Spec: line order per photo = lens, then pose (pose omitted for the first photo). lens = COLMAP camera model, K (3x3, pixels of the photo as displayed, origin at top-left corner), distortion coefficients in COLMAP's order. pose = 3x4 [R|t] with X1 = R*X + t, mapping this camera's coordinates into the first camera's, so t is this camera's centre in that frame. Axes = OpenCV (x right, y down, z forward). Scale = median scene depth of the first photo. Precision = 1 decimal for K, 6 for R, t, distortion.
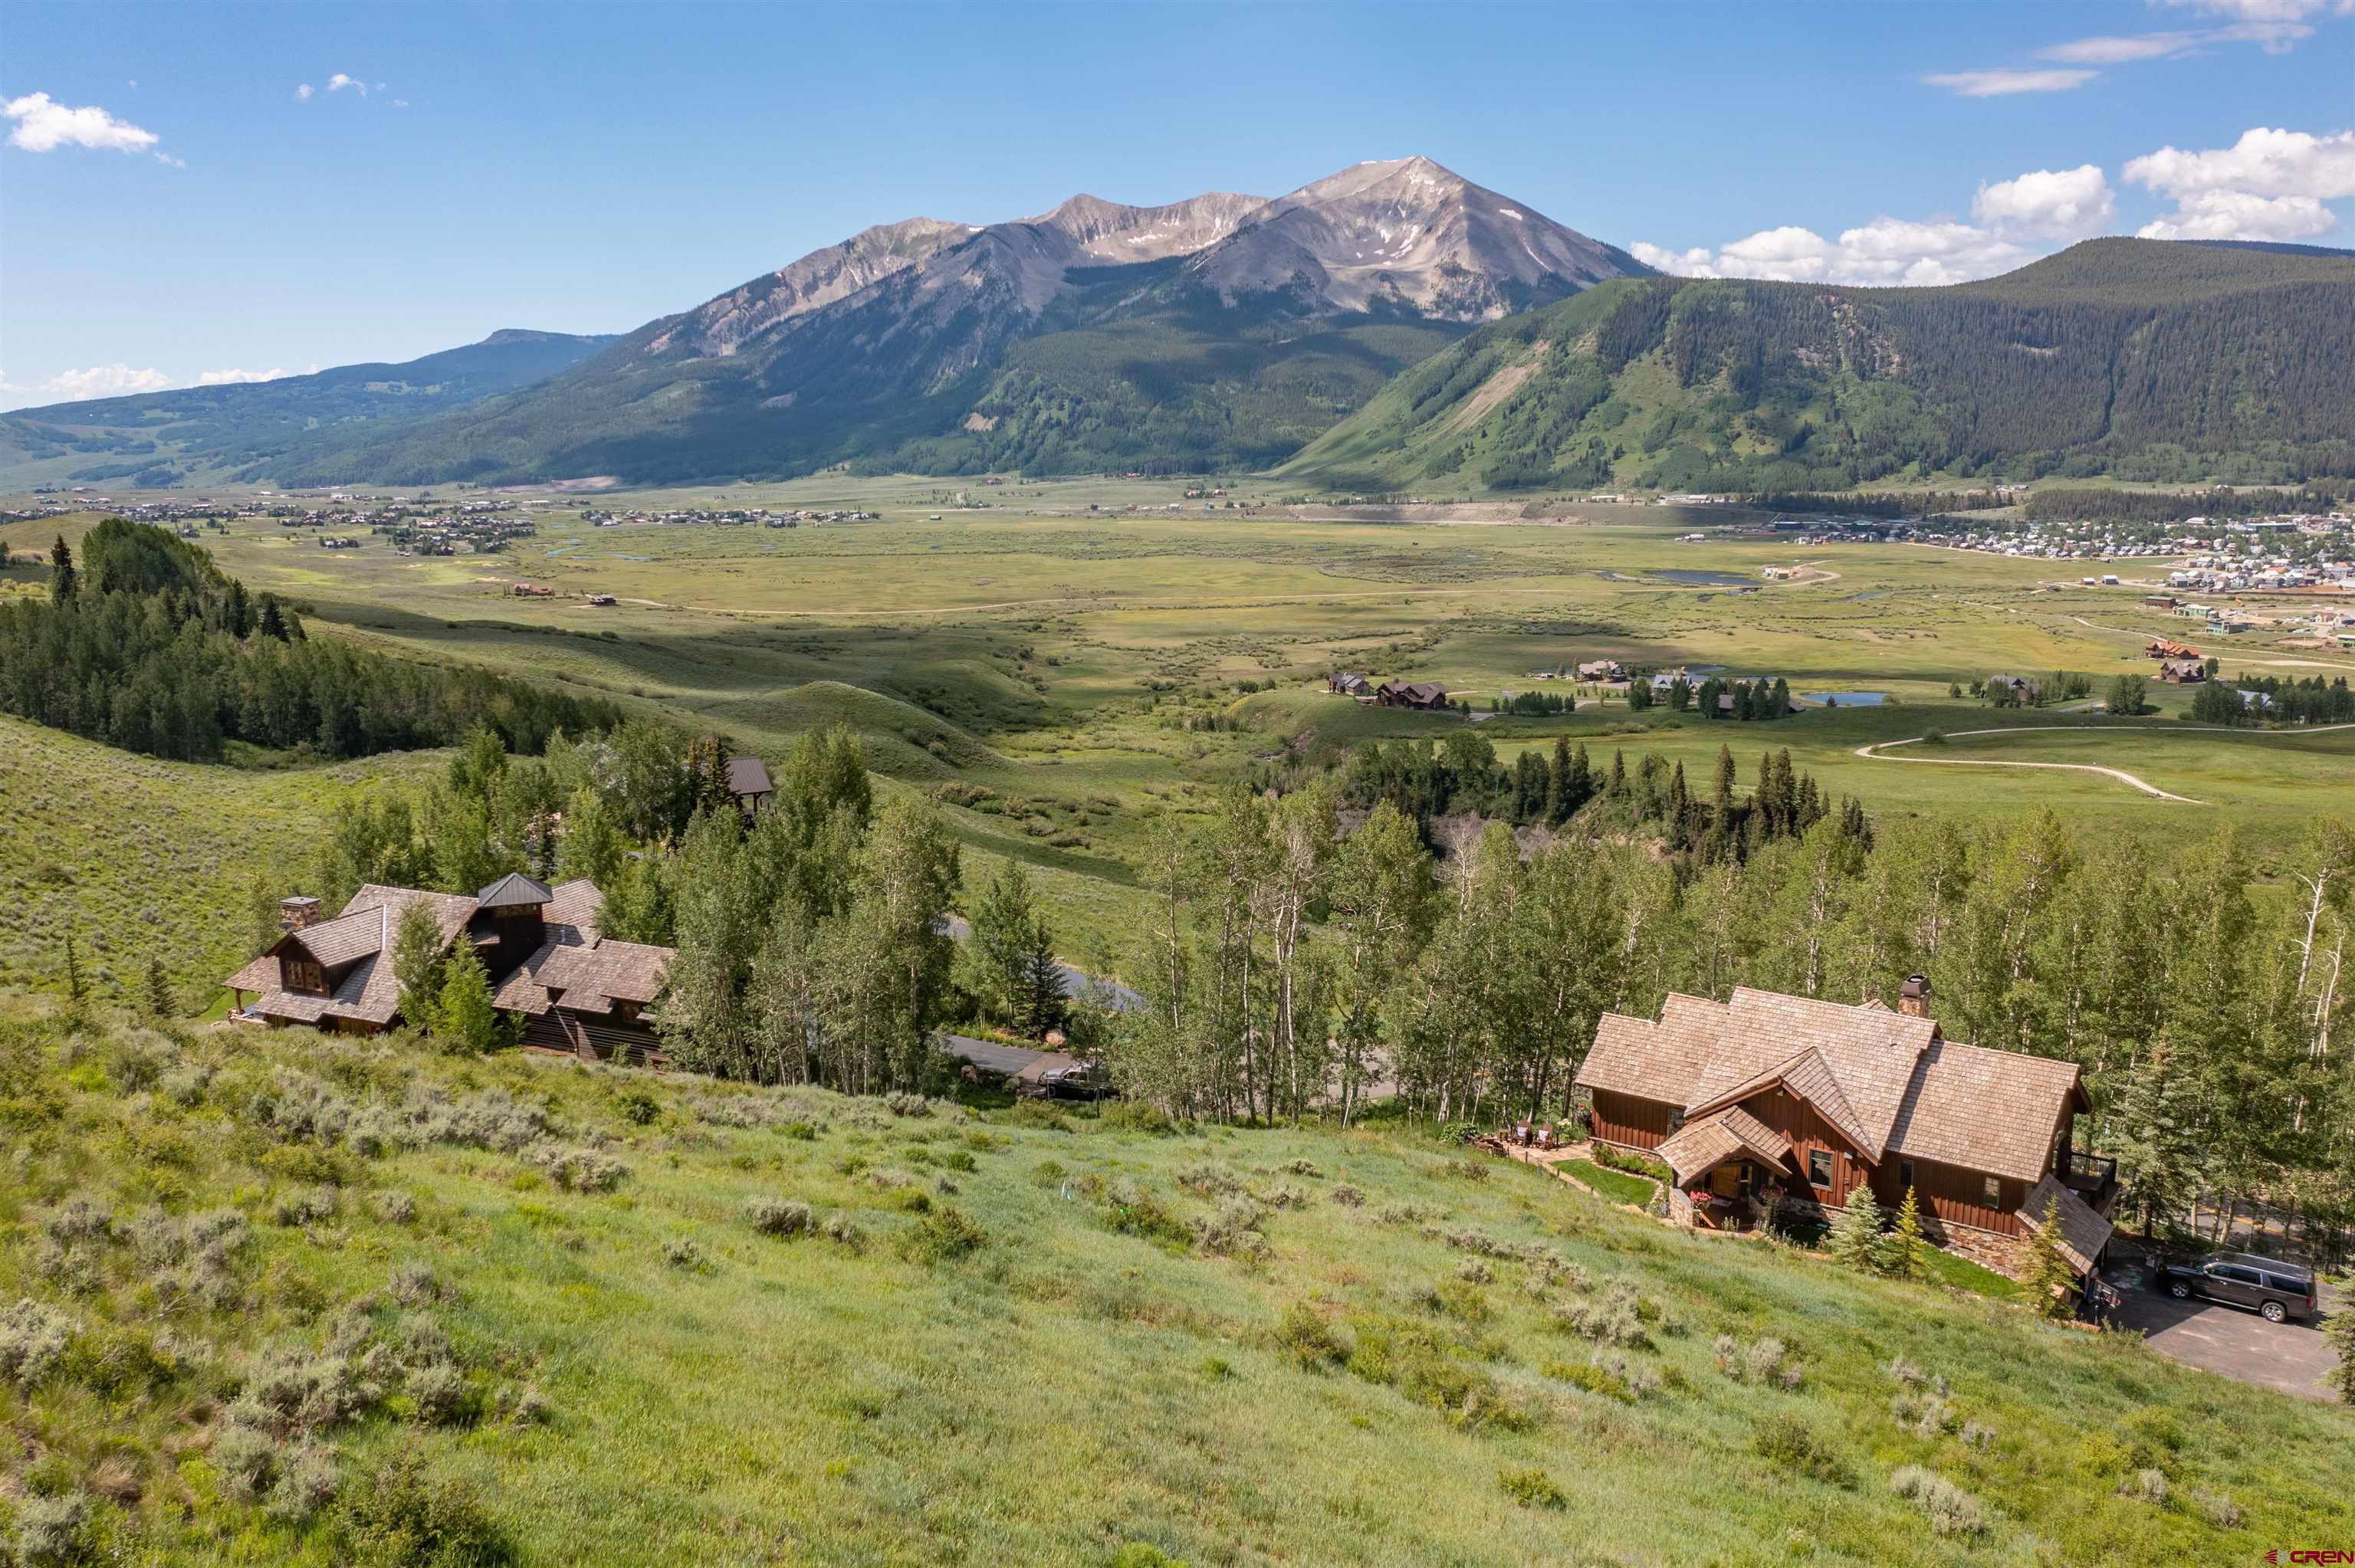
lens RADIAL K [[1860.0, 0, 1156.6], [0, 1860.0, 785.9], [0, 0, 1]] dist [-0.004181, 0.000181]
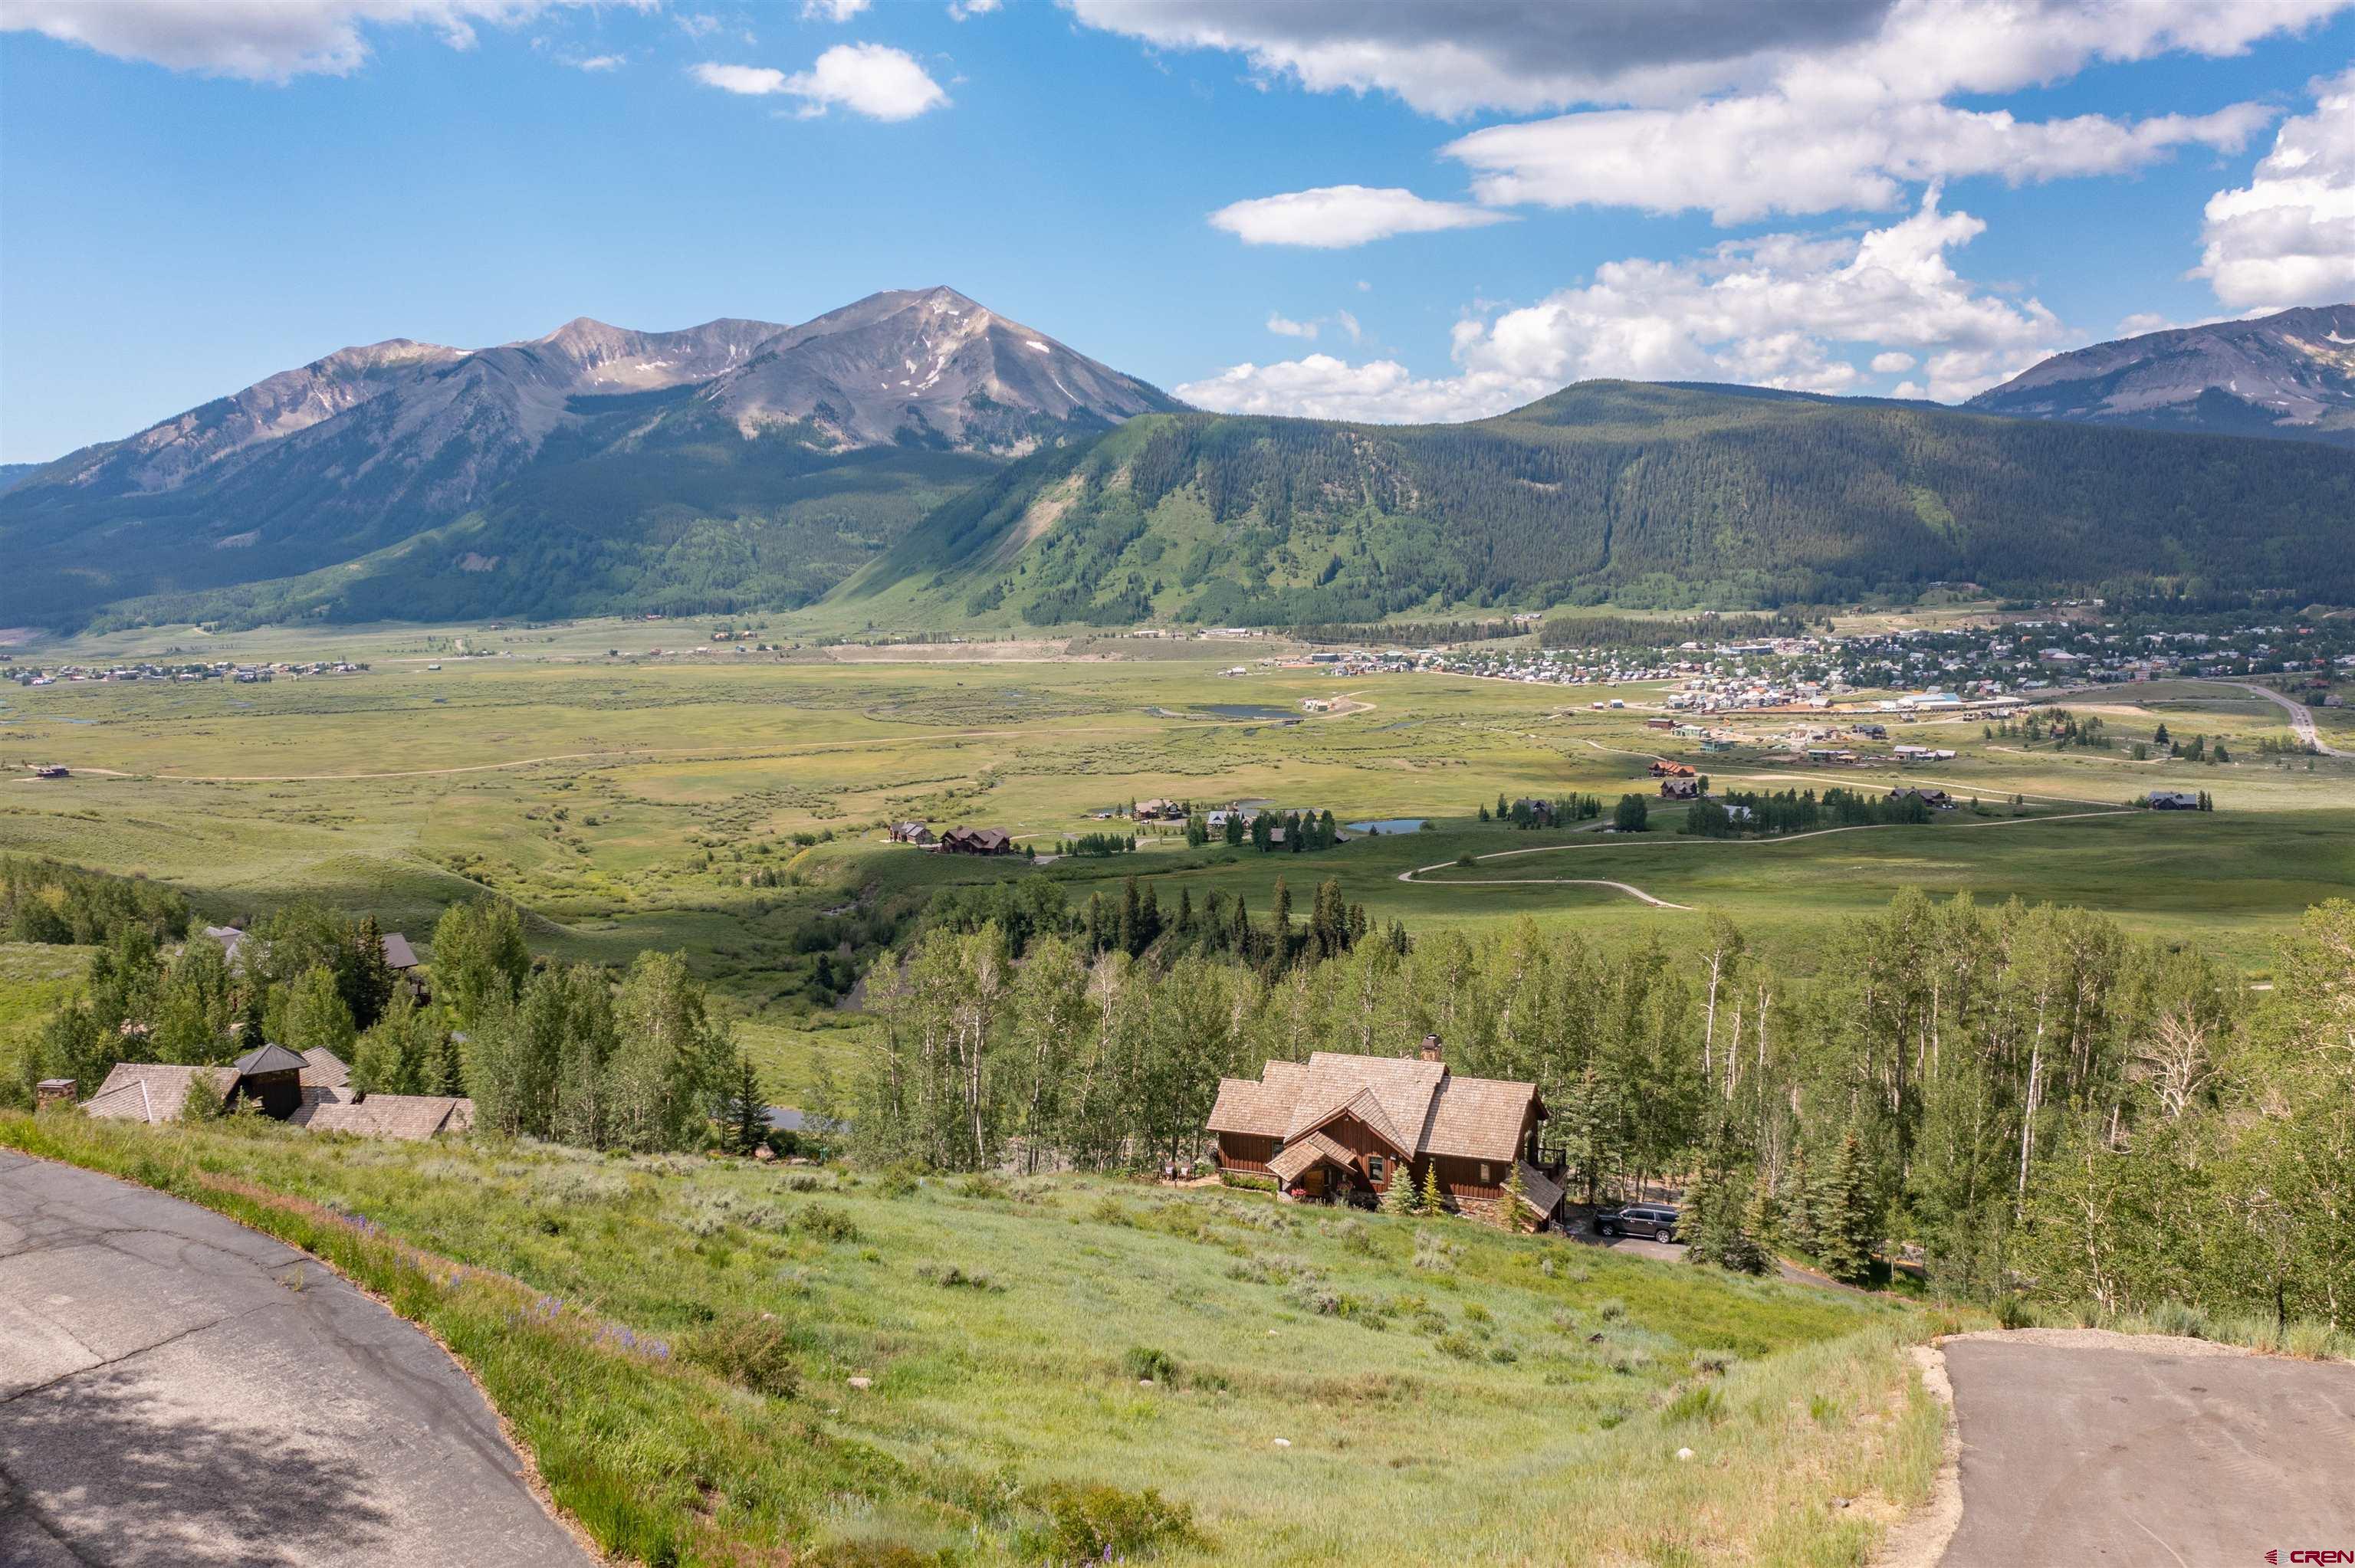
lens RADIAL K [[1620.7, 0, 1173.5], [0, 1620.7, 818.9], [0, 0, 1]] dist [-0.004431, -0.000369]
pose [[0.973102, -0.038220, 0.227183, 0.052347], [0.053349, 0.996722, -0.060826, -0.002579], [-0.224114, 0.071310, 0.971951, 0.156558]]
